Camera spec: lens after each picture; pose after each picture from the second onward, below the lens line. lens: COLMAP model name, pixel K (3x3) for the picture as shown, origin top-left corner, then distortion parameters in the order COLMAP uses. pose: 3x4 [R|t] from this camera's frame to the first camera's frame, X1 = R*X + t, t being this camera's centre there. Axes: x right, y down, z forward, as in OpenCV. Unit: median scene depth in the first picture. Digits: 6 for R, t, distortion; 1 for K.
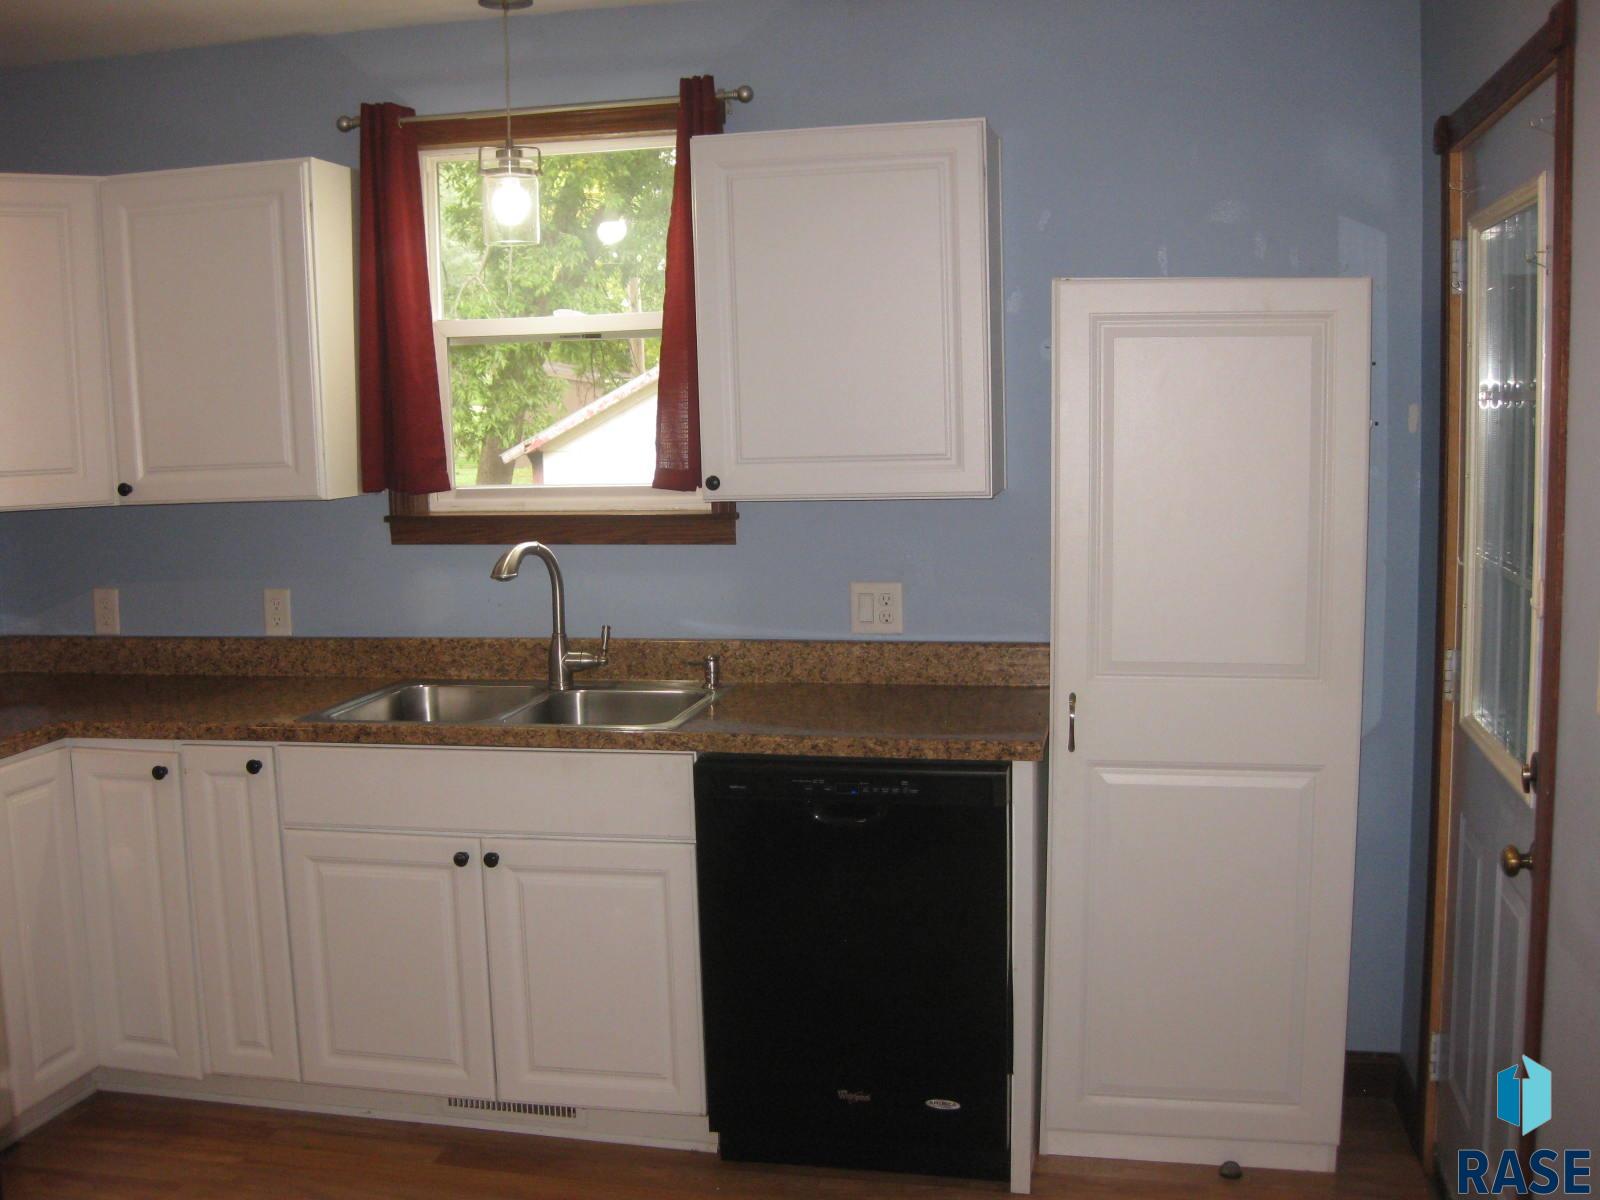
lens RADIAL K [[1672.2, 0, 800.0], [0, 1672.2, 600.0], [0, 0, 1]] dist [-0.167248, 0.141068]
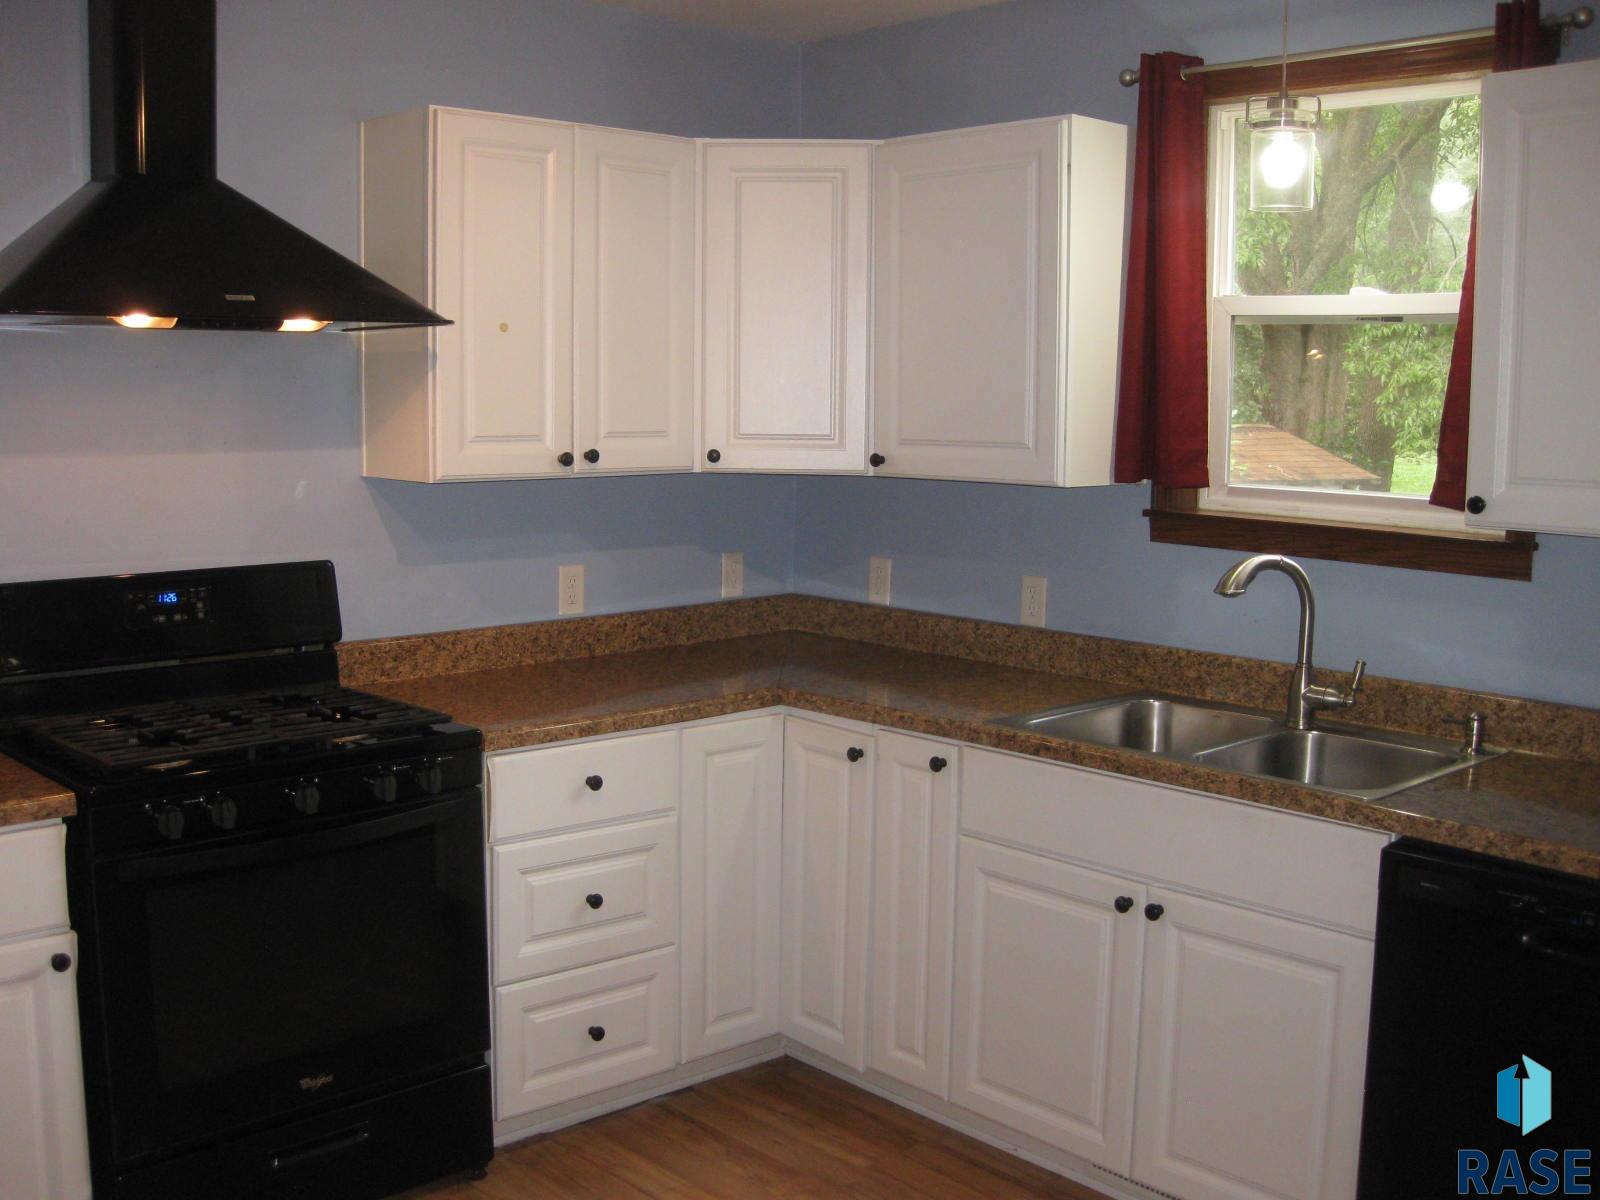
lens RADIAL K [[1672.2, 0, 800.0], [0, 1672.2, 600.0], [0, 0, 1]] dist [-0.167248, 0.141068]
pose [[0.815780, 0.108803, -0.568036, 0.124950], [-0.099686, 0.993898, 0.047211, -0.026981], [0.569706, 0.018111, 0.821649, 0.152629]]
